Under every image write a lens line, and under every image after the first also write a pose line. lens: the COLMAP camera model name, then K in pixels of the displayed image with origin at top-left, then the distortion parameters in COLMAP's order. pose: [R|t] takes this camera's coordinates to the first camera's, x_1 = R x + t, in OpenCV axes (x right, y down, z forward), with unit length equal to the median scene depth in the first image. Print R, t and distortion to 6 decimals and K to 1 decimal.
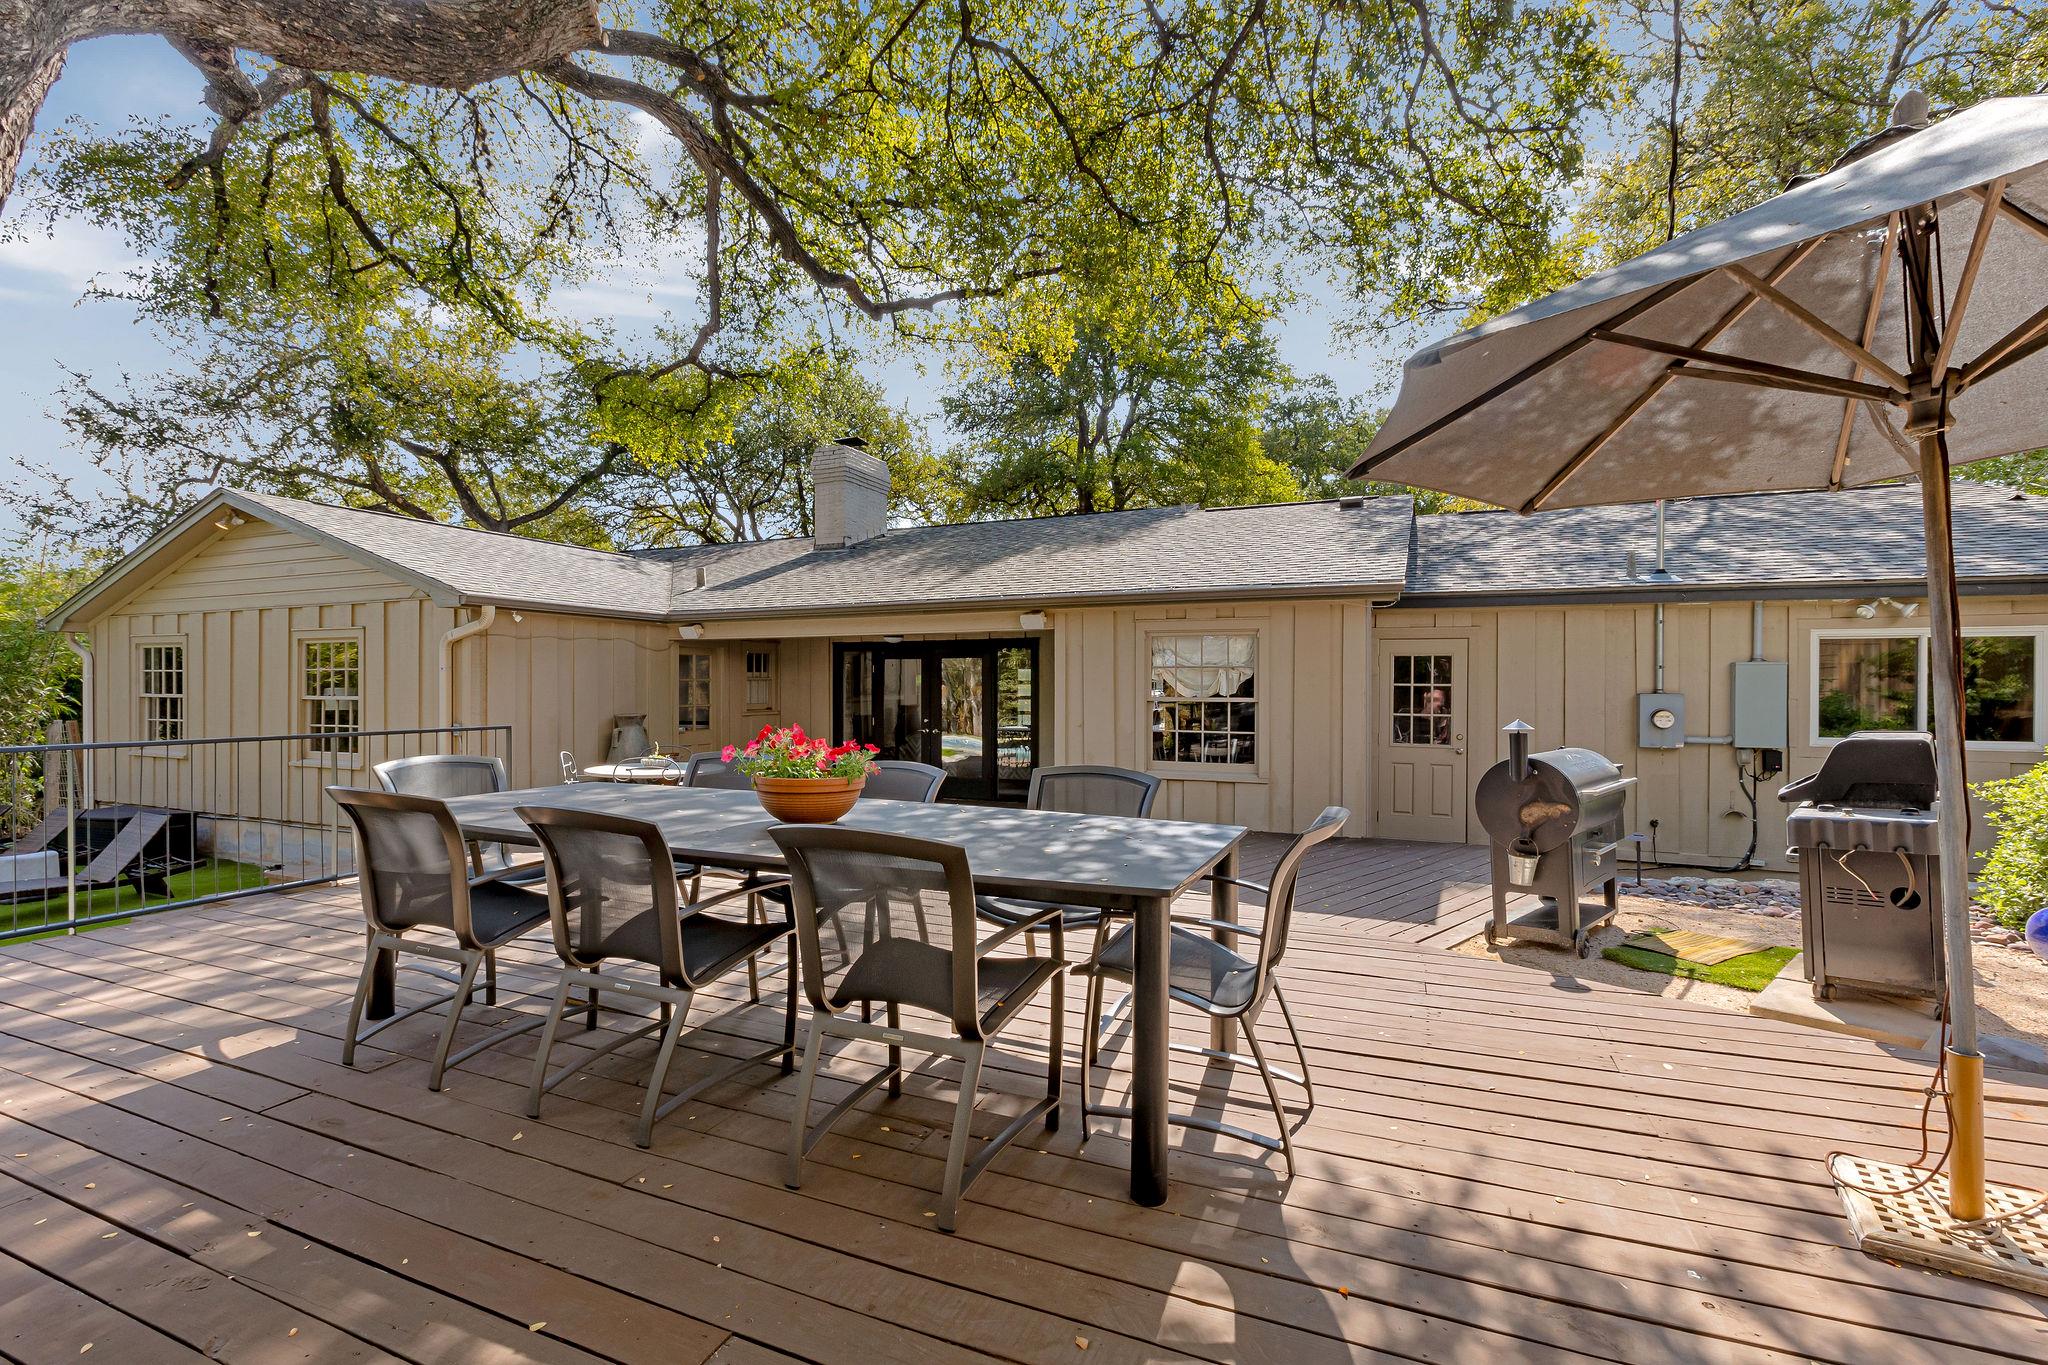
lens RADIAL K [[915.6, 0, 1030.8], [0, 915.6, 684.8], [0, 0, 1]] dist [0.002205, 0.000152]
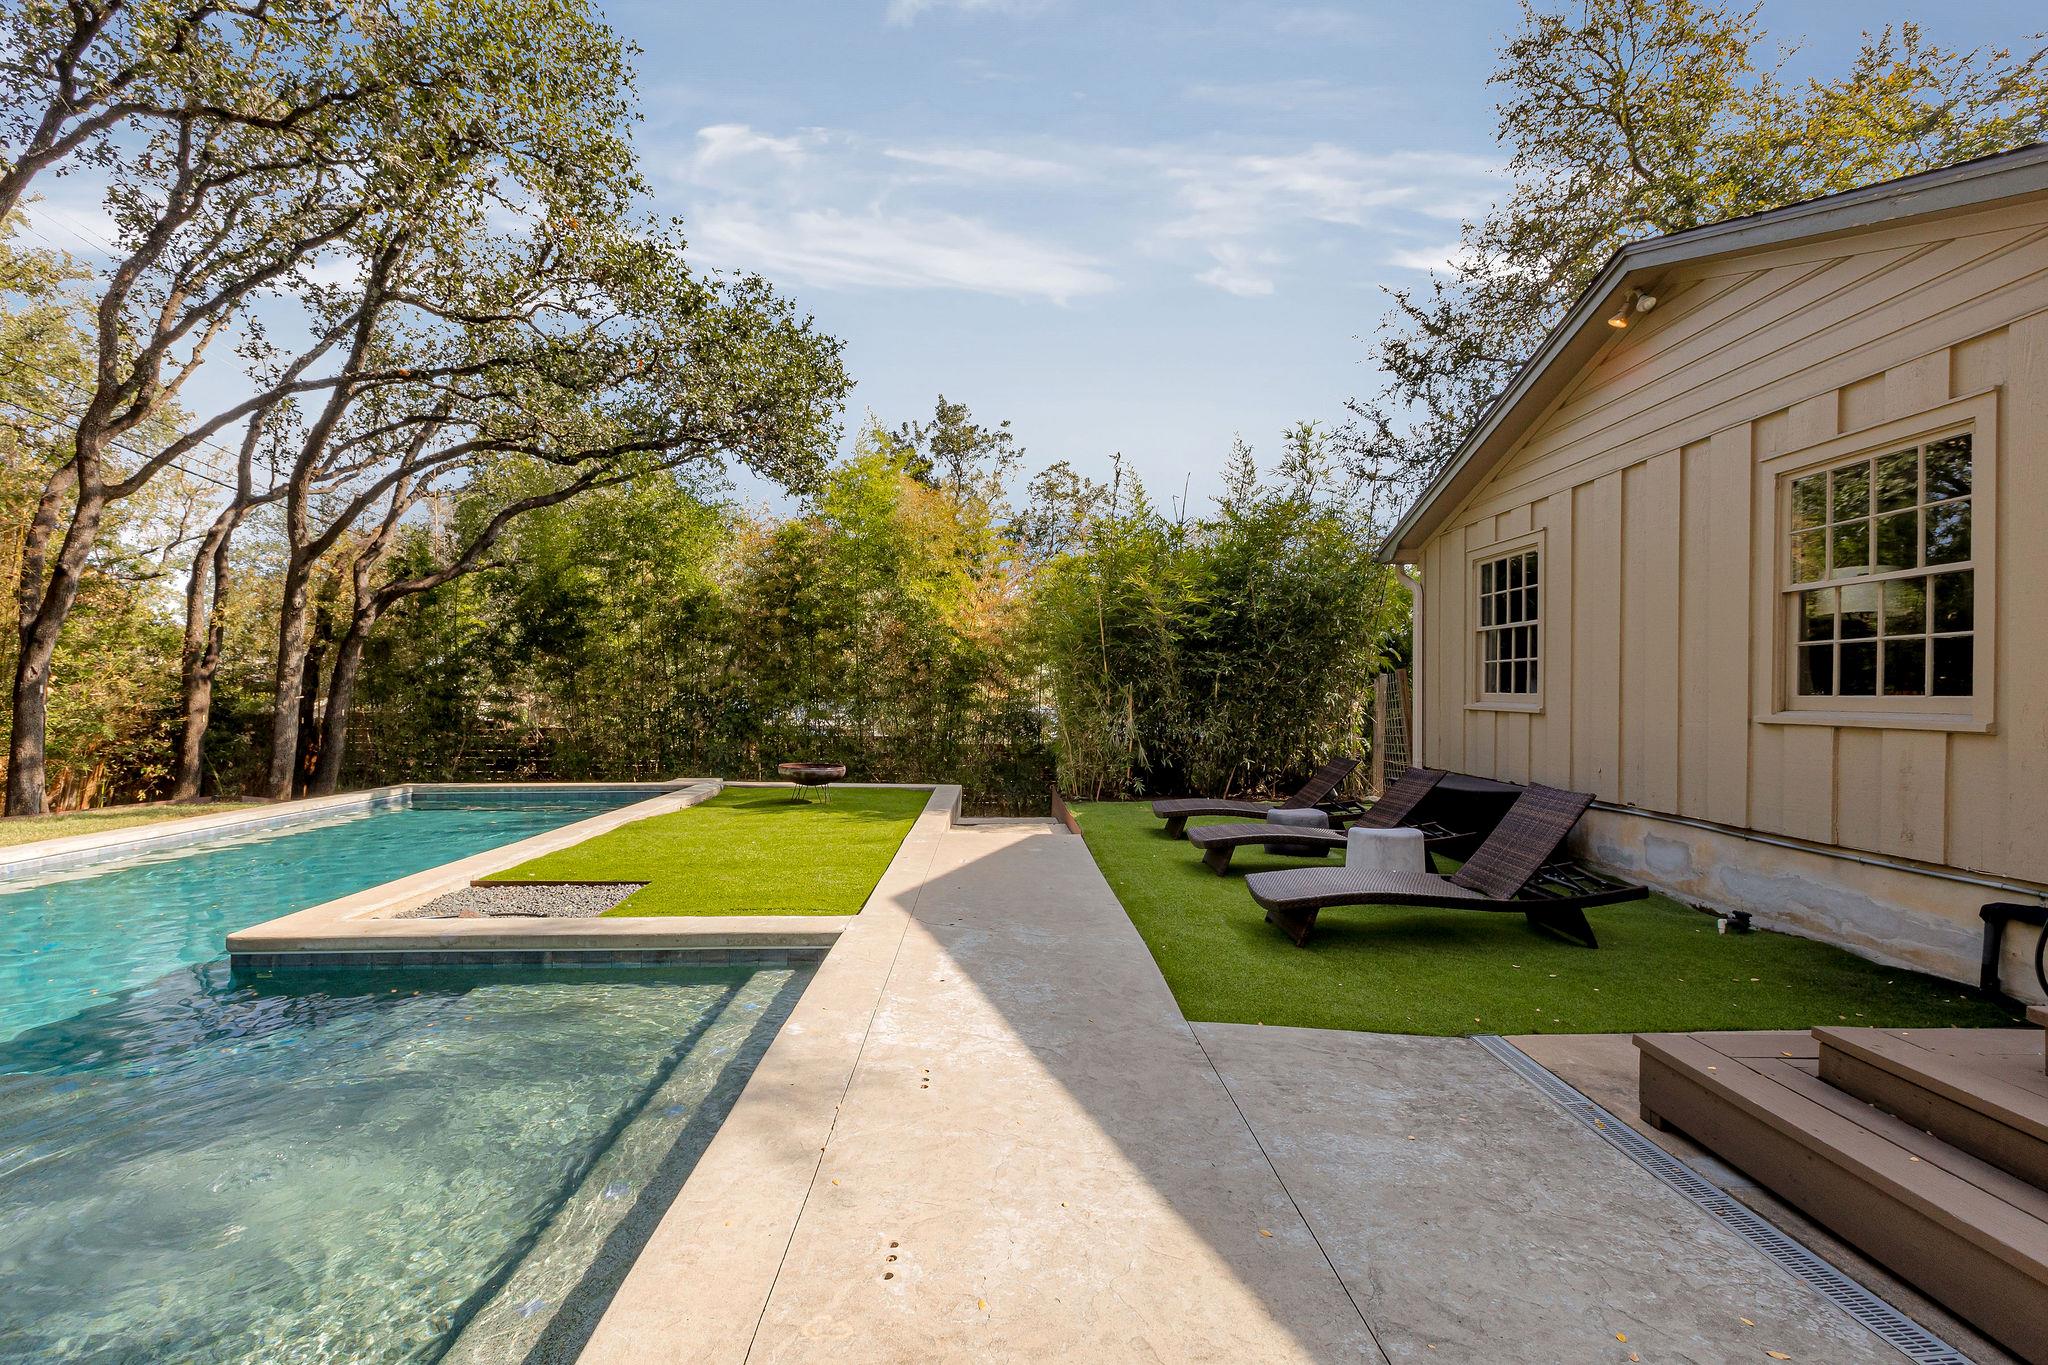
lens RADIAL K [[915.6, 0, 1031.1], [0, 915.6, 687.4], [0, 0, 1]] dist [0.002205, 0.000152]
pose [[0.418917, -0.002633, -0.908021, -0.475396], [-0.008404, 0.999942, -0.006777, 0.070341], [0.907986, 0.010470, 0.418871, 0.383410]]
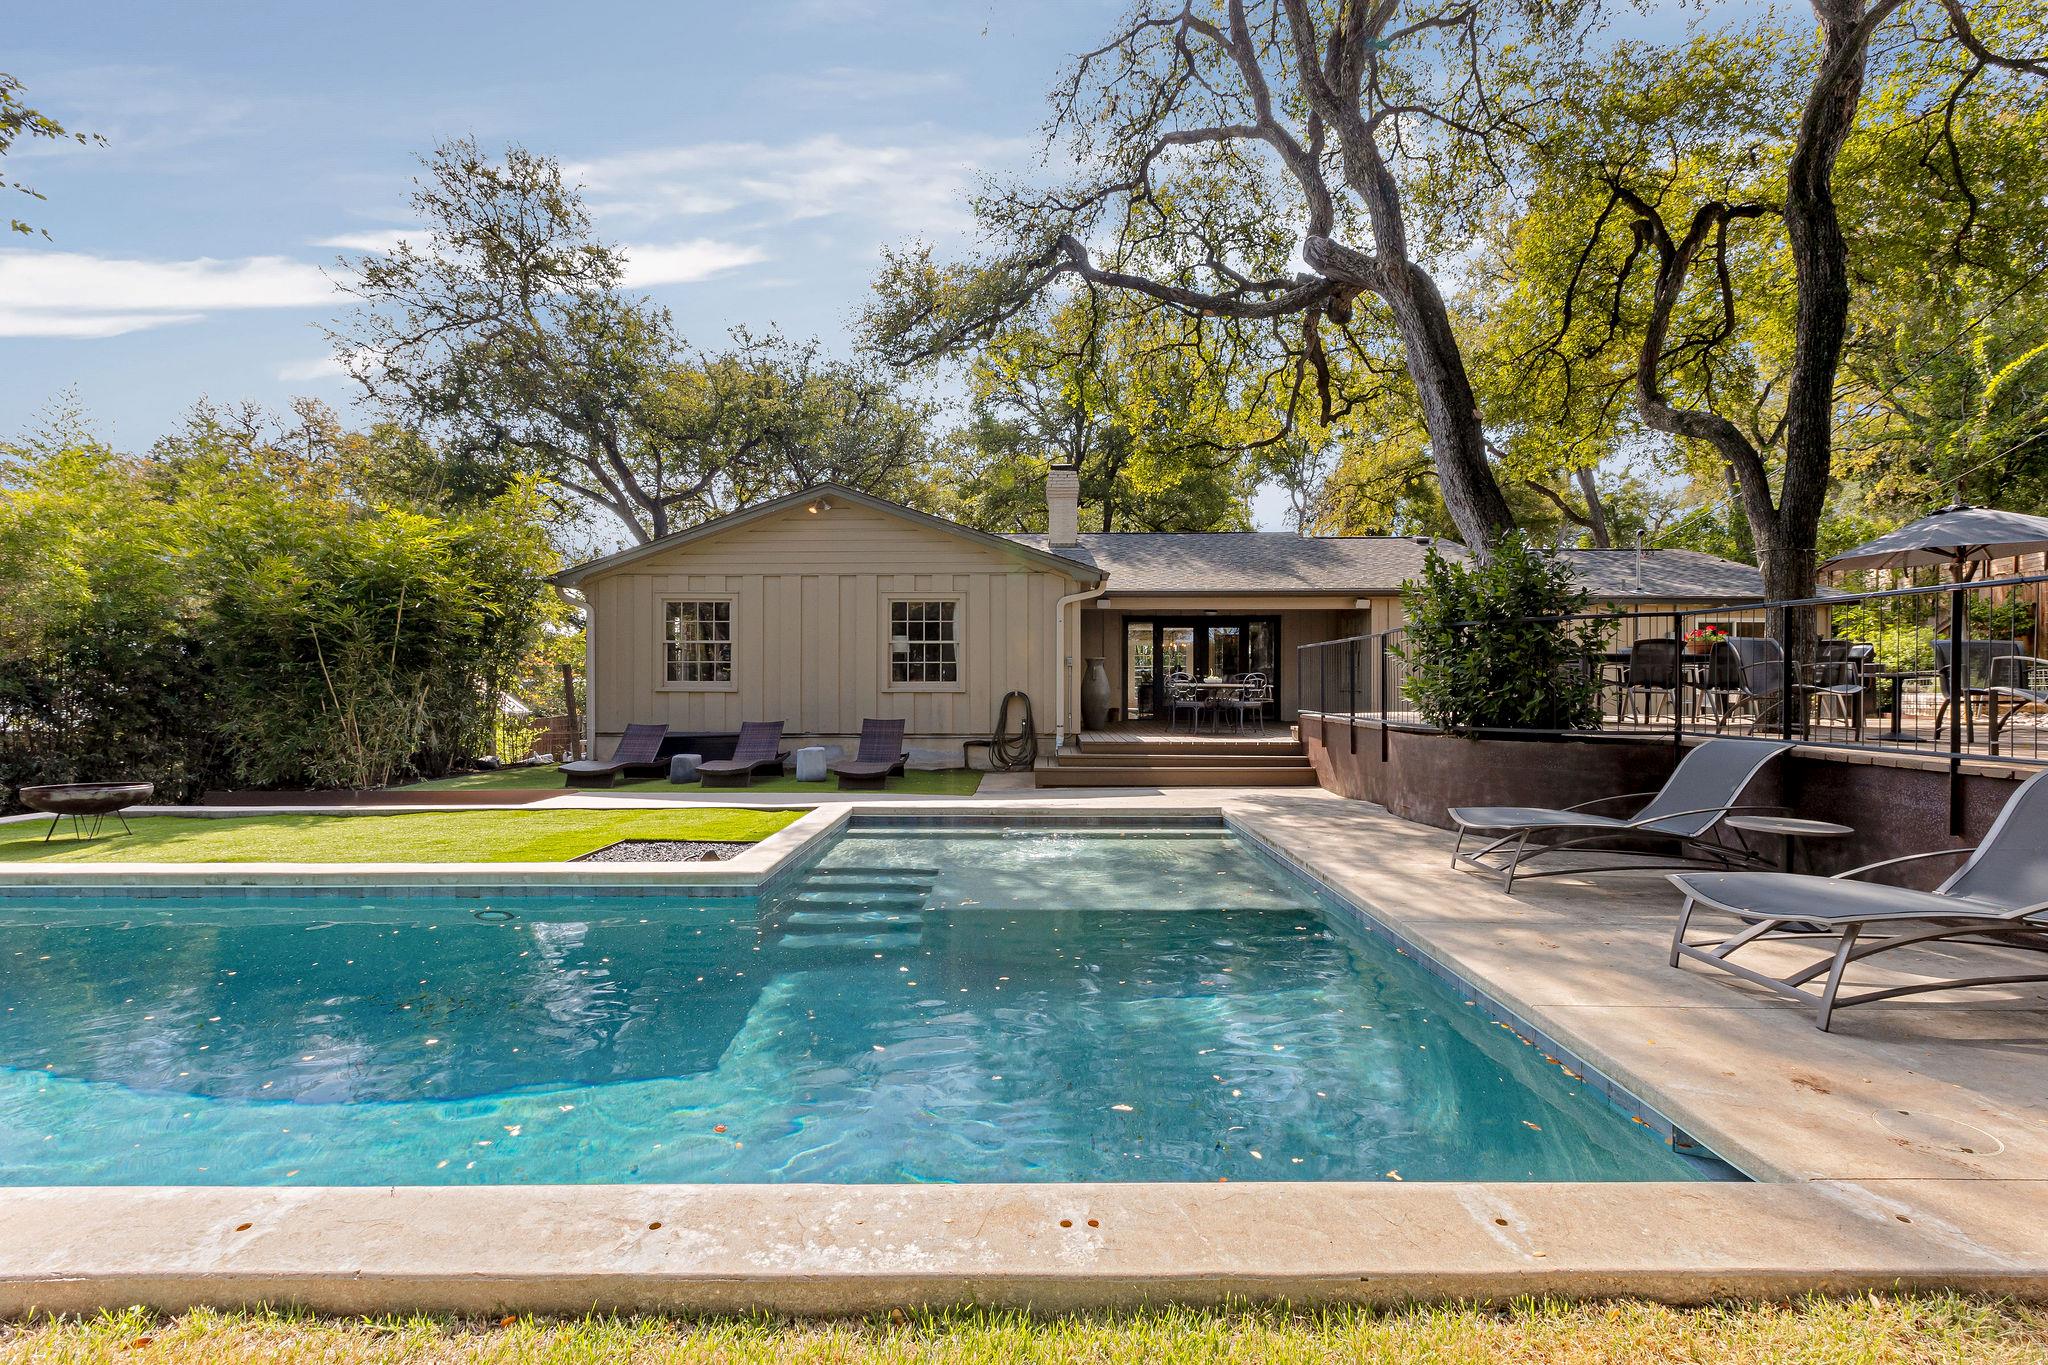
lens RADIAL K [[915.6, 0, 1028.5], [0, 915.6, 684.9], [0, 0, 1]] dist [0.002205, 0.000152]
pose [[0.922650, -0.000640, 0.385638, -1.052953], [-0.000710, 0.999994, 0.003360, 0.068396], [-0.385637, -0.003374, 0.922644, -0.309946]]
